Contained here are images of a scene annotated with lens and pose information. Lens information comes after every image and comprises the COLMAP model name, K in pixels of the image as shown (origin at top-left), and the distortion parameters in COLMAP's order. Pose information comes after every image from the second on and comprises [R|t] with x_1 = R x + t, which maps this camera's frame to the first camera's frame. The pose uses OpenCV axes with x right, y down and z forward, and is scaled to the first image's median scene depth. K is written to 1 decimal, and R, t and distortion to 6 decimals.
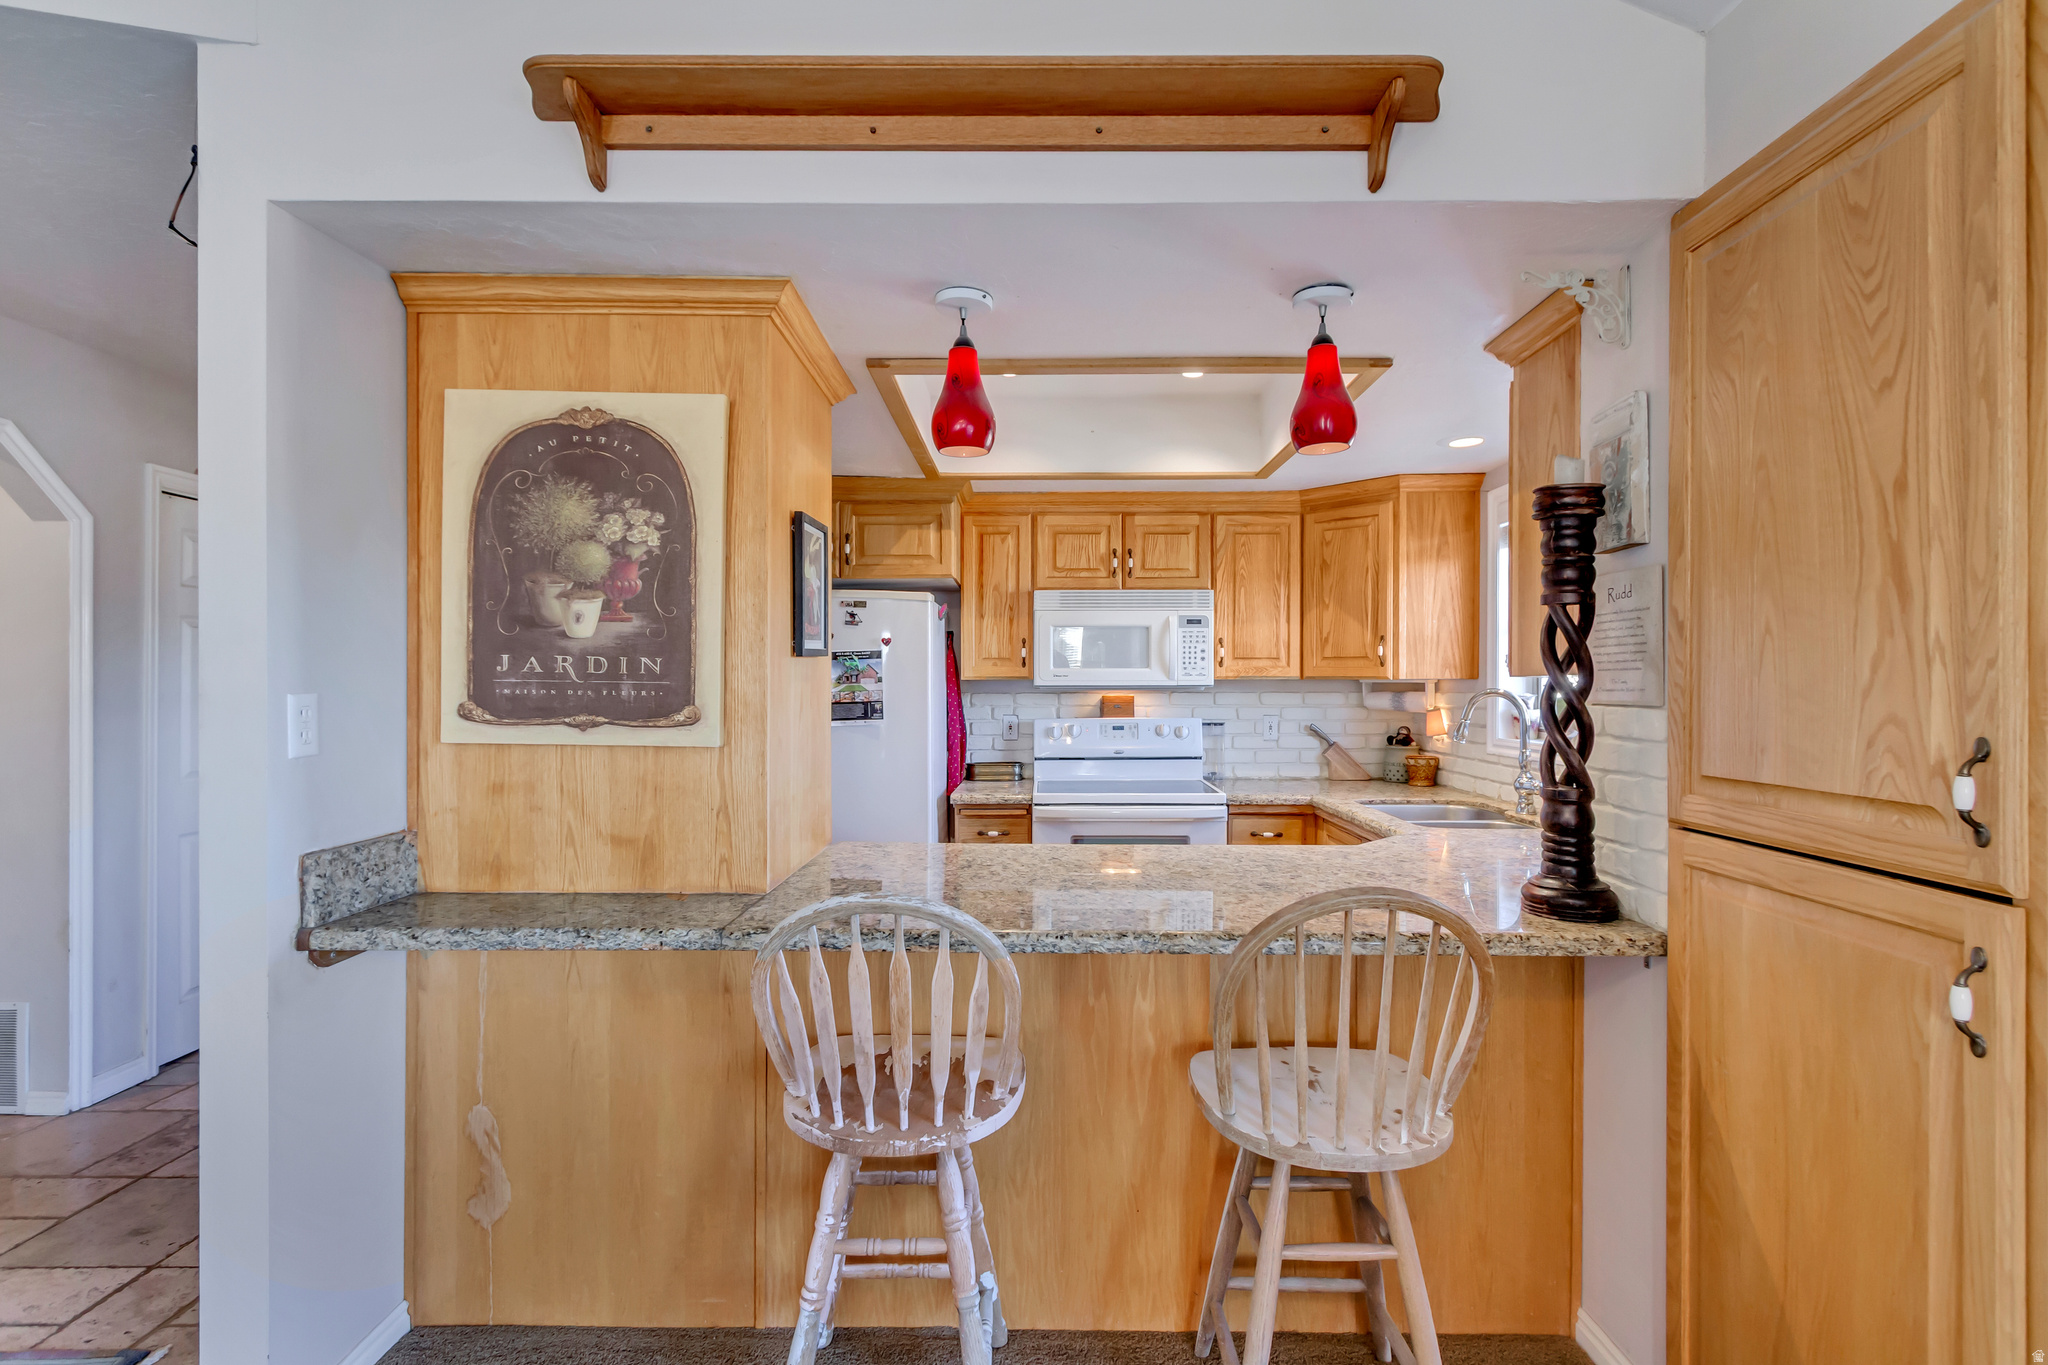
lens RADIAL K [[947.2, 0, 1025.2], [0, 947.2, 694.6], [0, 0, 1]] dist [0.001437, -0.000360]
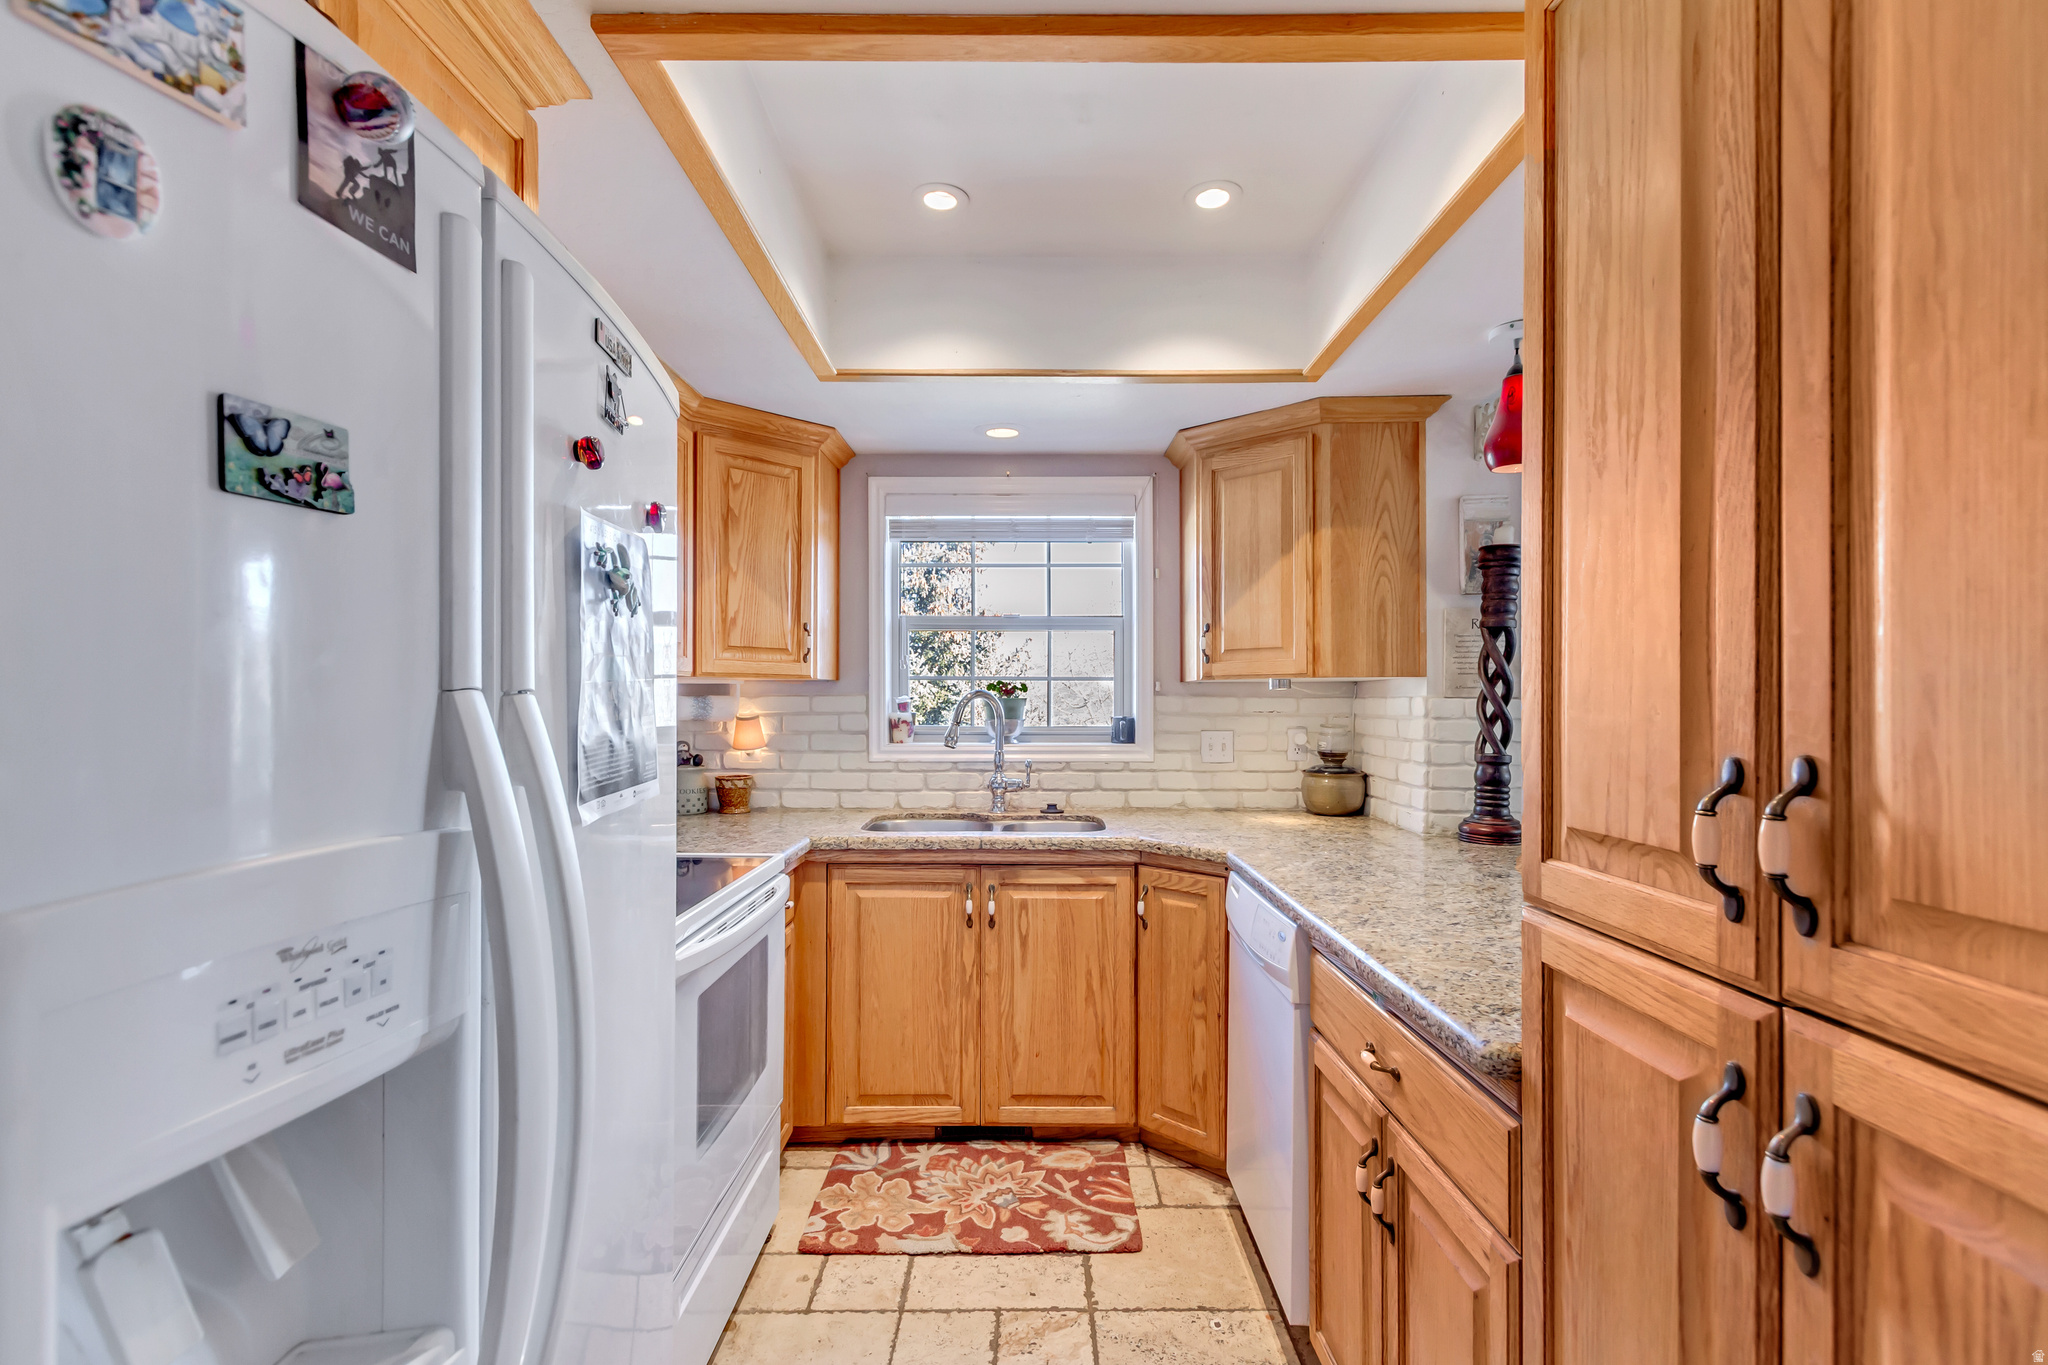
lens RADIAL K [[947.2, 0, 1025.2], [0, 947.2, 694.6], [0, 0, 1]] dist [0.001437, -0.000360]
pose [[-0.011205, 0.000411, 0.999937, -0.413007], [0.010861, 0.999941, -0.000290, -0.000508], [-0.999878, 0.010857, -0.011209, 0.827866]]
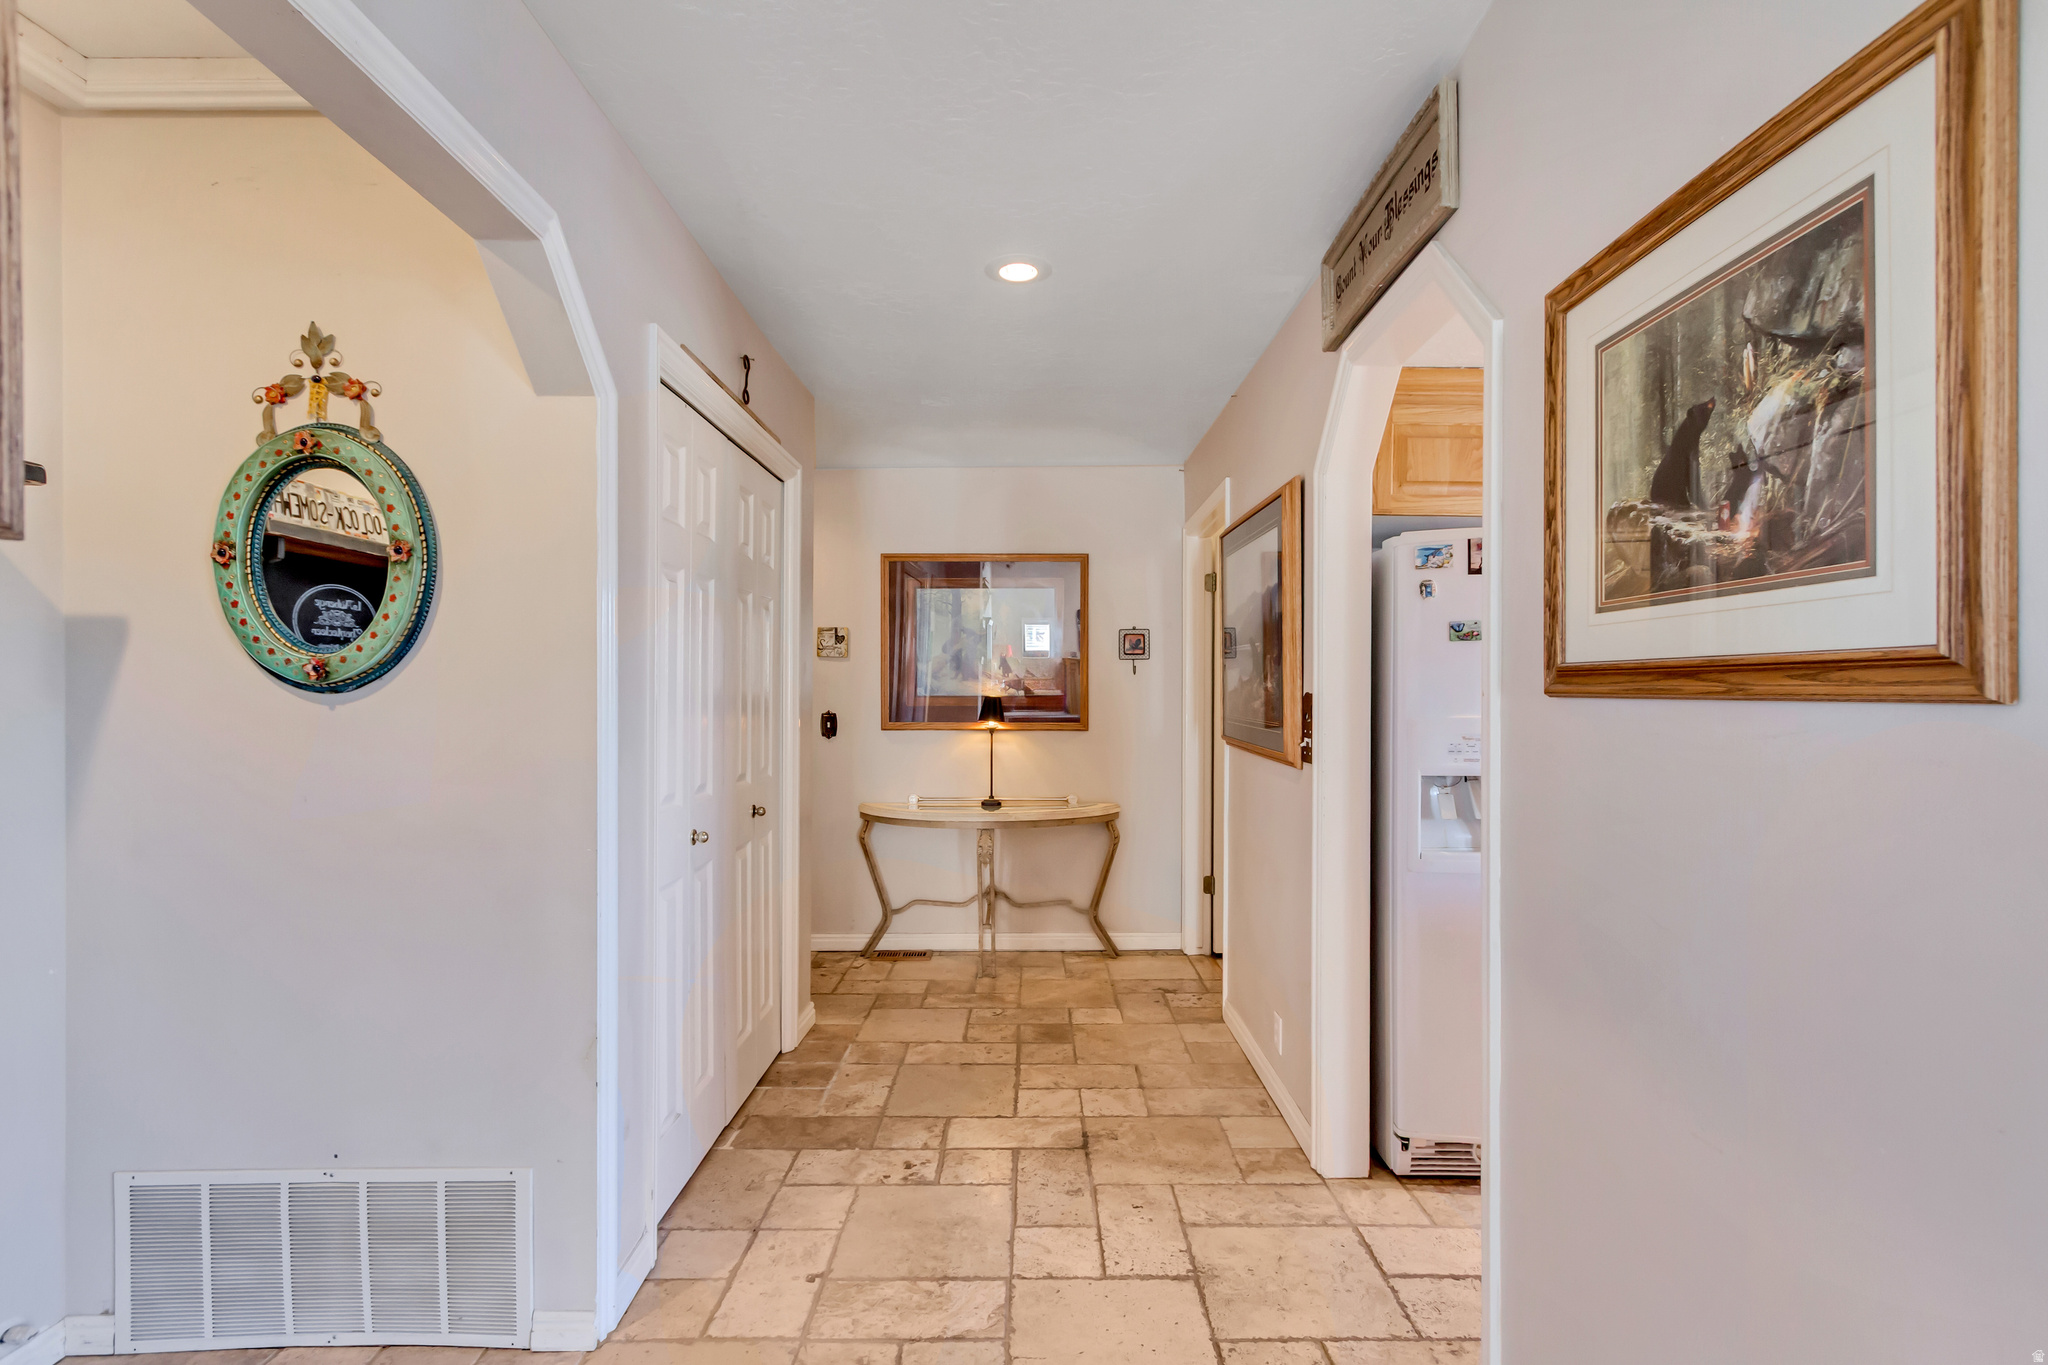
lens RADIAL K [[963.6, 0, 1043.9], [0, 963.6, 676.3], [0, 0, 1]] dist [0.025783, -0.000022]
pose [[0.999223, -0.000757, 0.039396, -0.585286], [0.001664, 0.999734, -0.022984, 0.008746], [-0.039368, 0.023031, 0.998959, 0.286869]]
